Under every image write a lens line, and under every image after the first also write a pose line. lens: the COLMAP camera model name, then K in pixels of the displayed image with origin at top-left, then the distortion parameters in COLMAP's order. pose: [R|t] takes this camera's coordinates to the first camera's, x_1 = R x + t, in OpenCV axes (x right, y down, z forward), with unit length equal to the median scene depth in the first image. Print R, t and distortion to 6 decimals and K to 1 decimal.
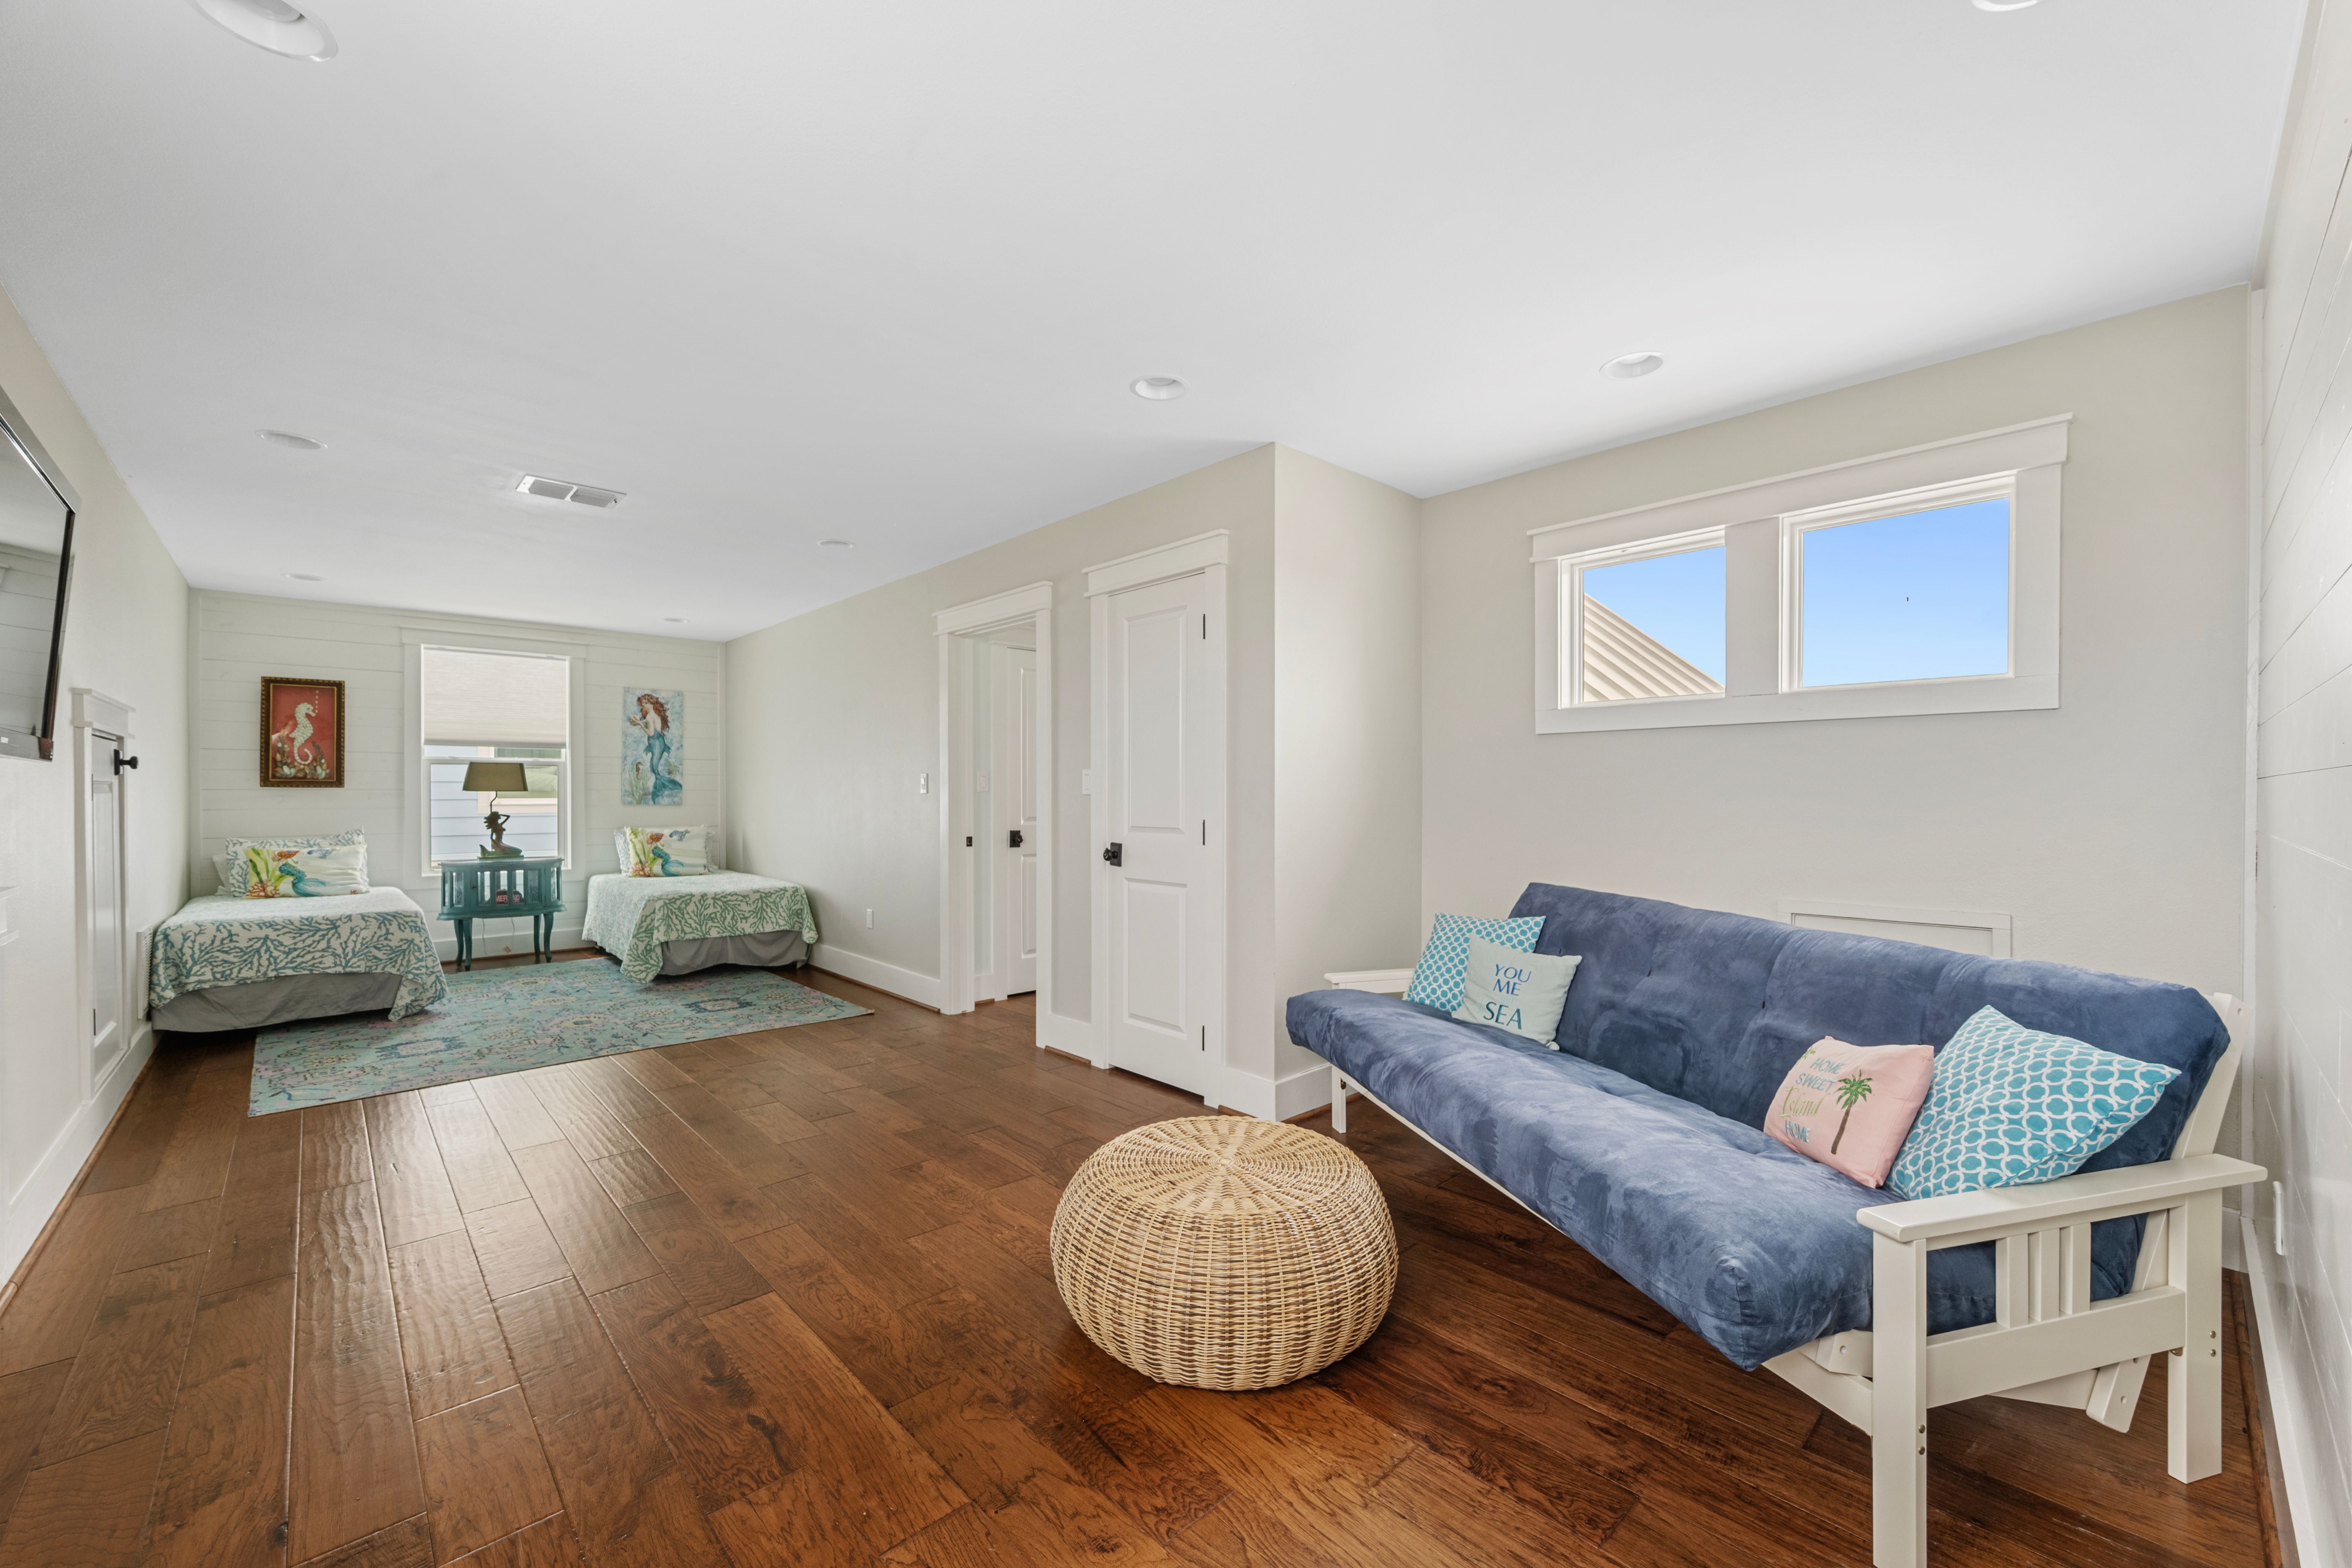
lens RADIAL K [[924.7, 0, 1186.2], [0, 924.7, 793.9], [0, 0, 1]] dist [-0.000300, 0.000160]
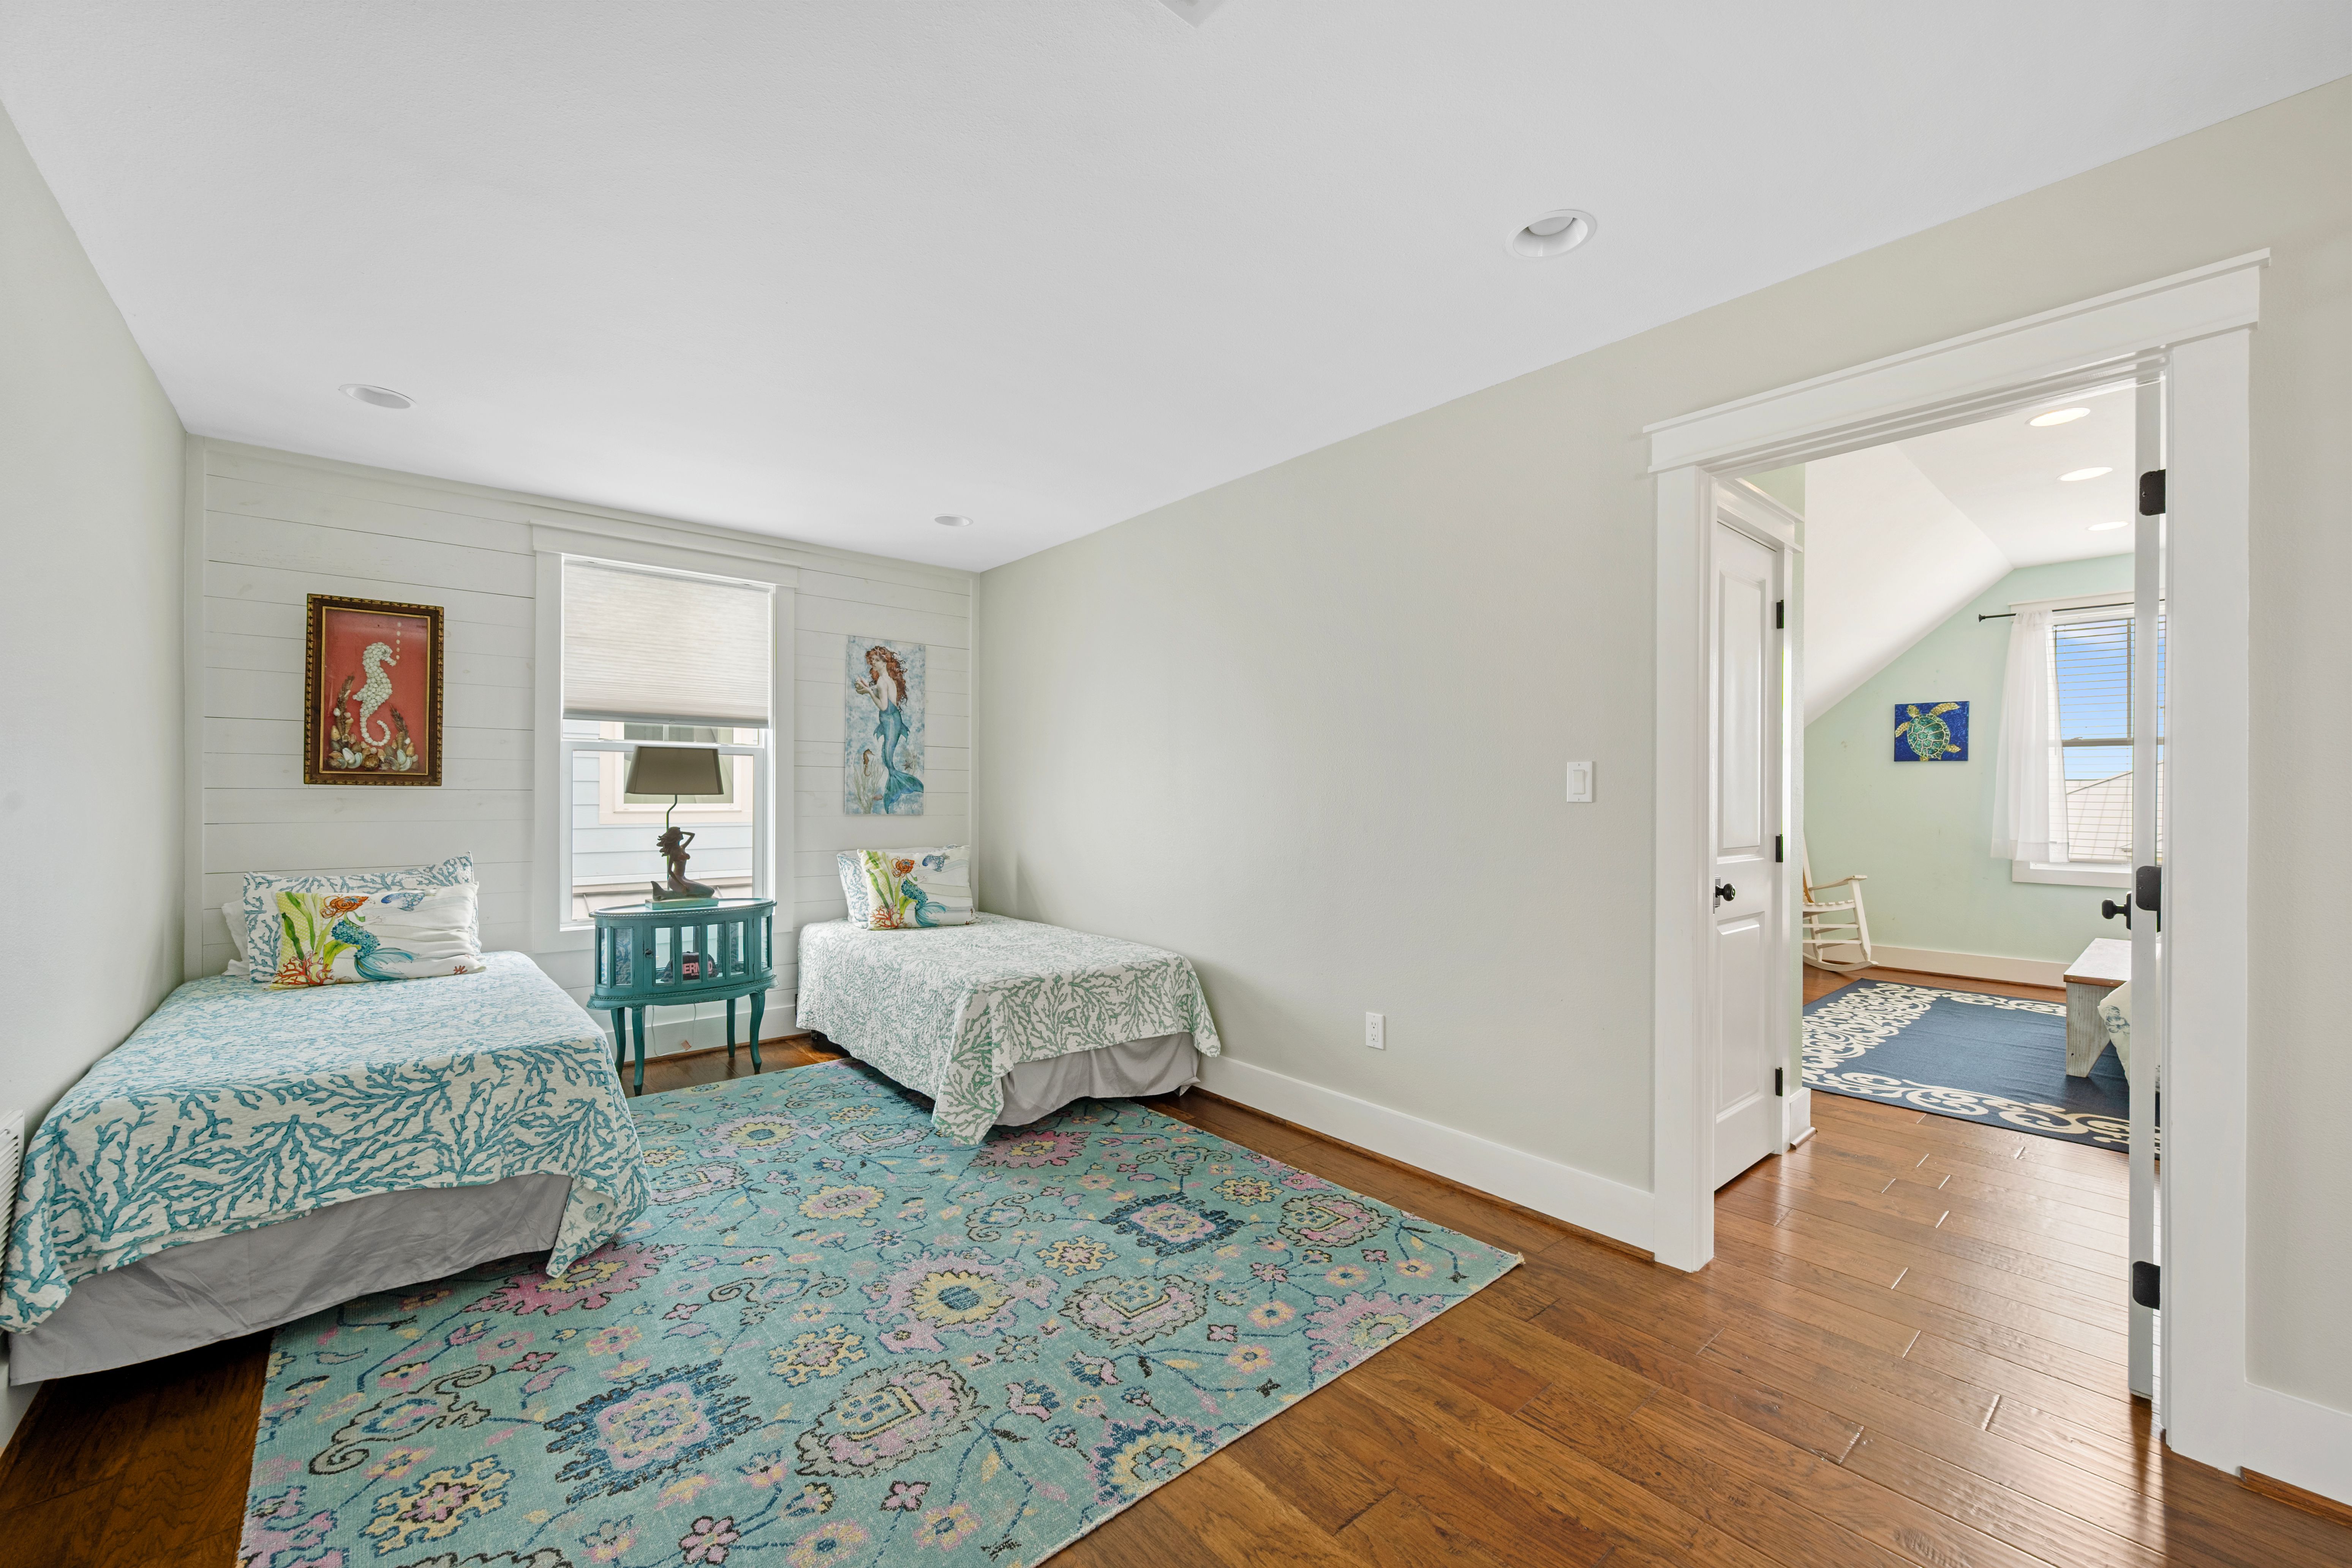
lens RADIAL K [[924.7, 0, 1188.1], [0, 924.7, 799.0], [0, 0, 1]] dist [-0.000300, 0.000160]
pose [[0.999115, 0.005345, -0.041720, -0.511283], [-0.005306, 0.999985, 0.001034, -0.001838], [0.041725, -0.000811, 0.999129, 0.535908]]
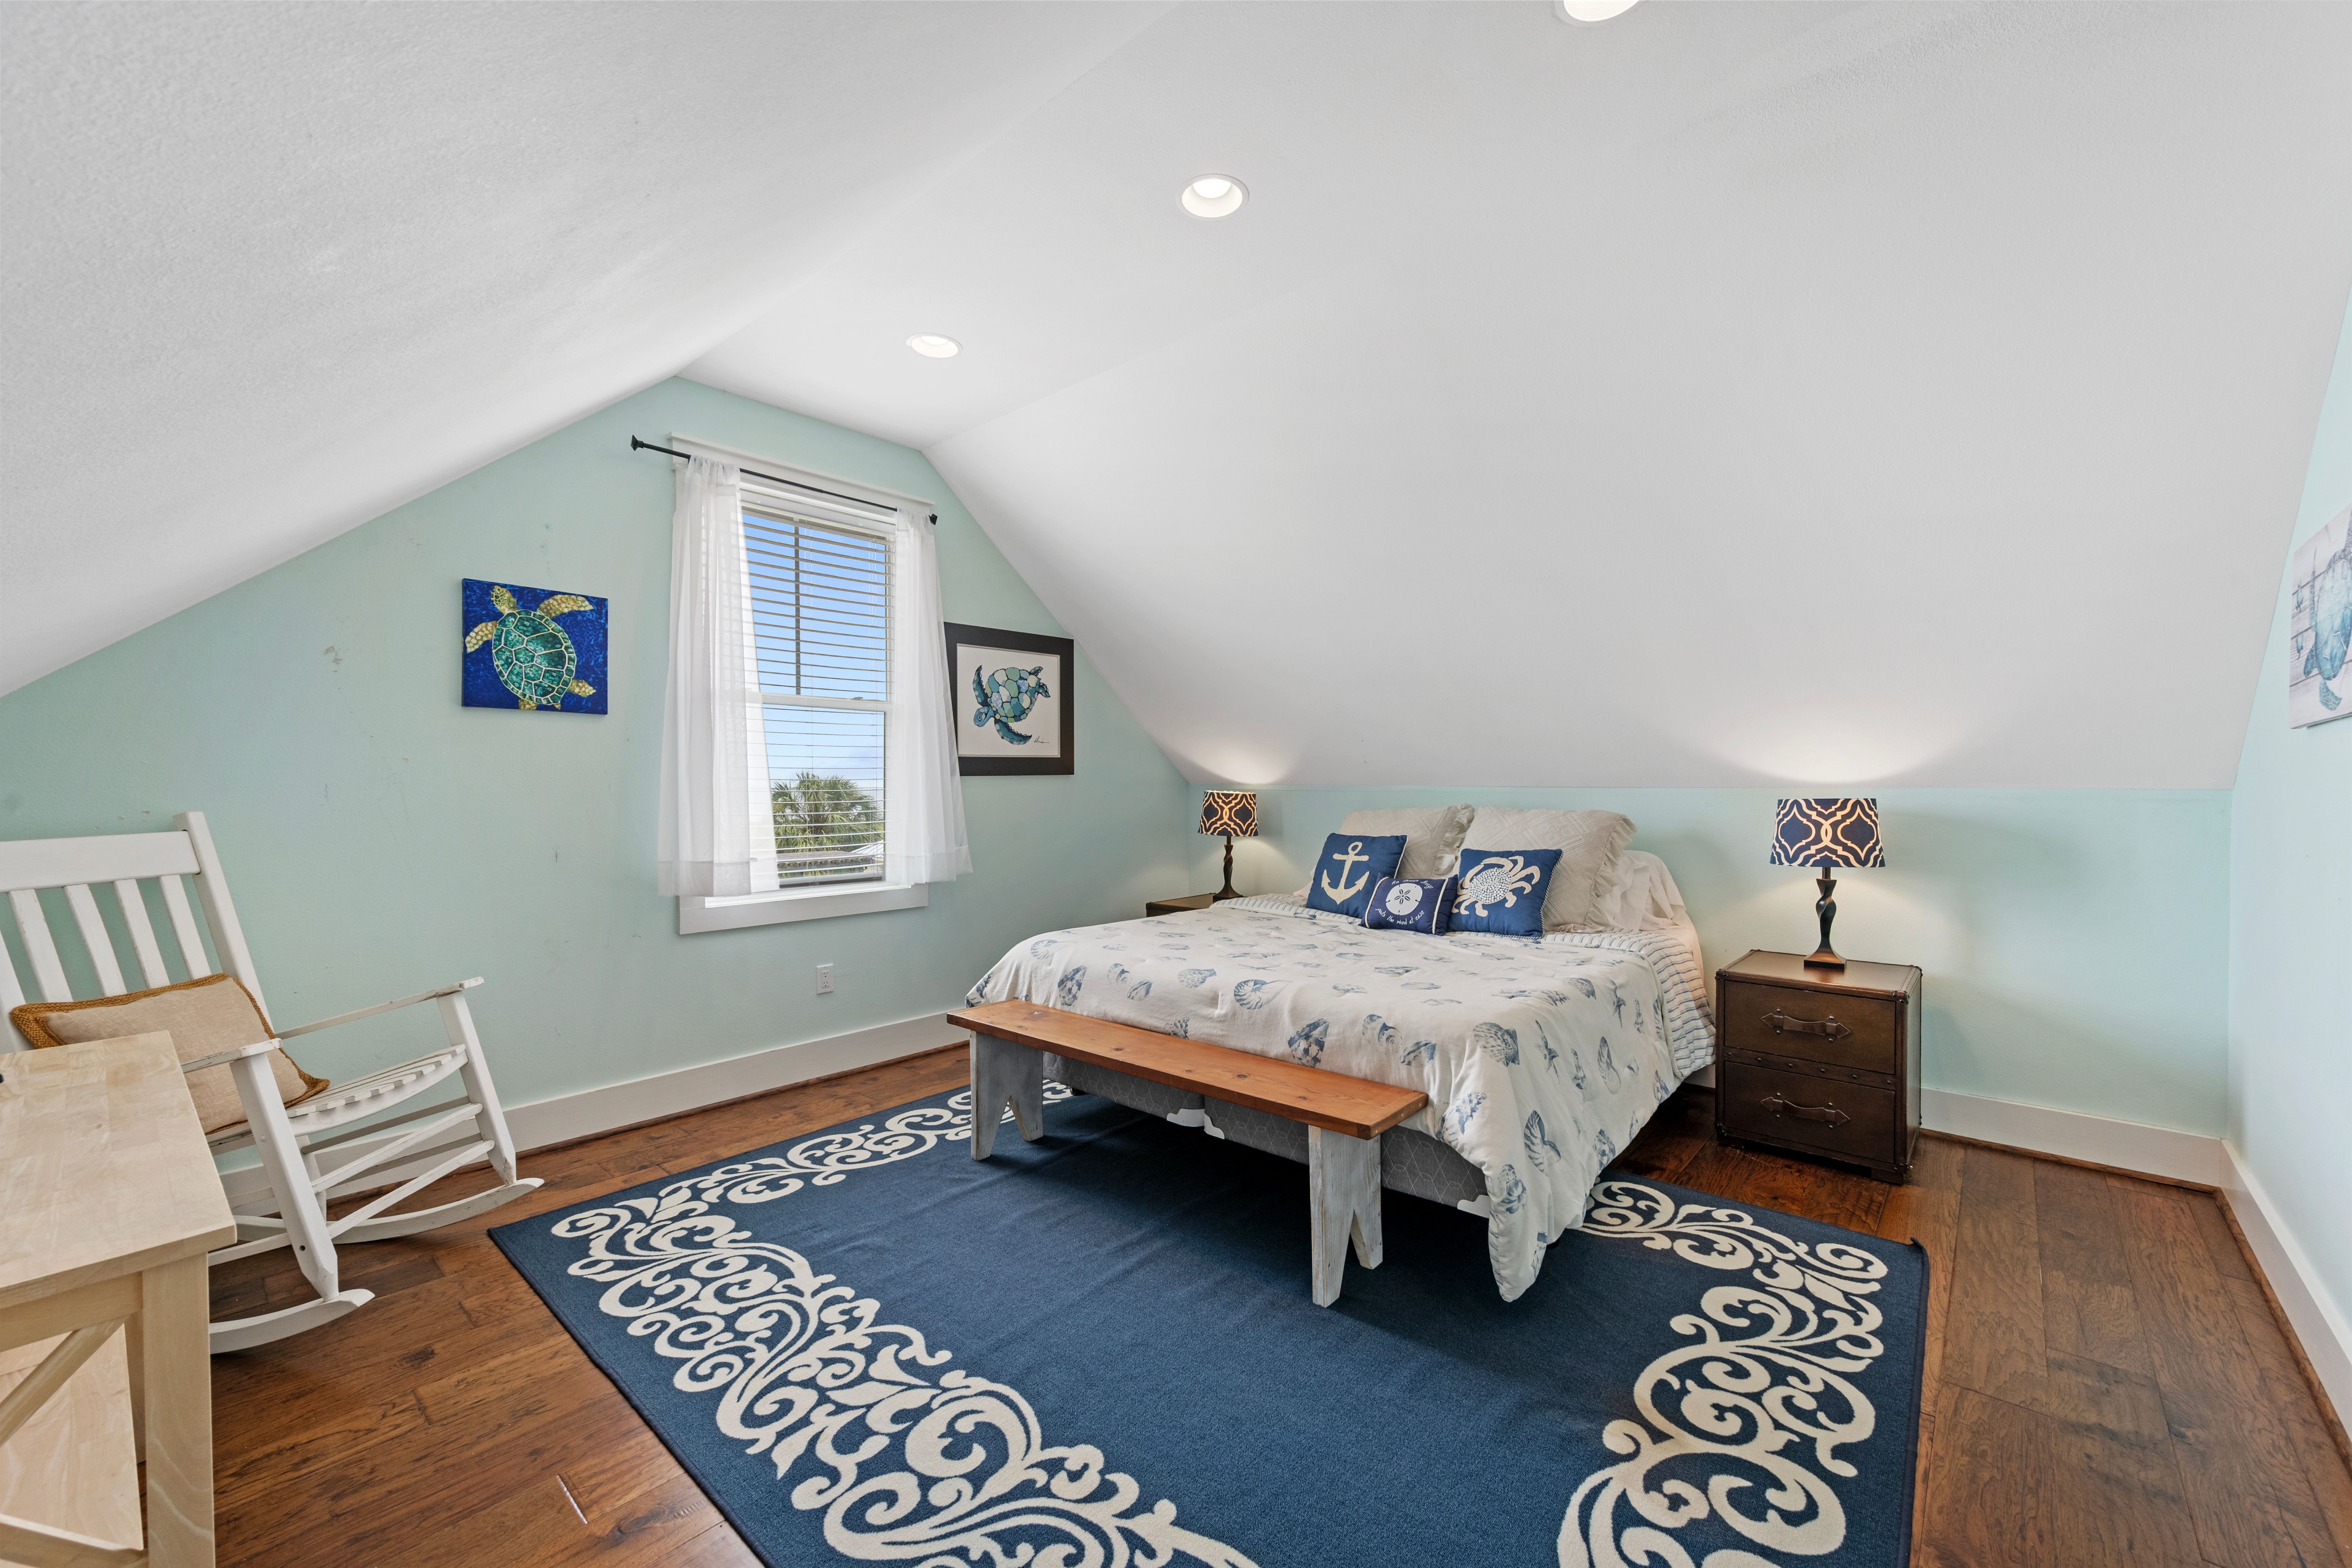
lens RADIAL K [[924.7, 0, 1185.5], [0, 924.7, 795.9], [0, 0, 1]] dist [-0.000300, 0.000160]
pose [[-0.091630, -0.011852, 0.995723, -0.192915], [0.004076, 0.999916, 0.012277, -0.007360], [-0.995785, 0.005183, -0.091574, 1.482189]]
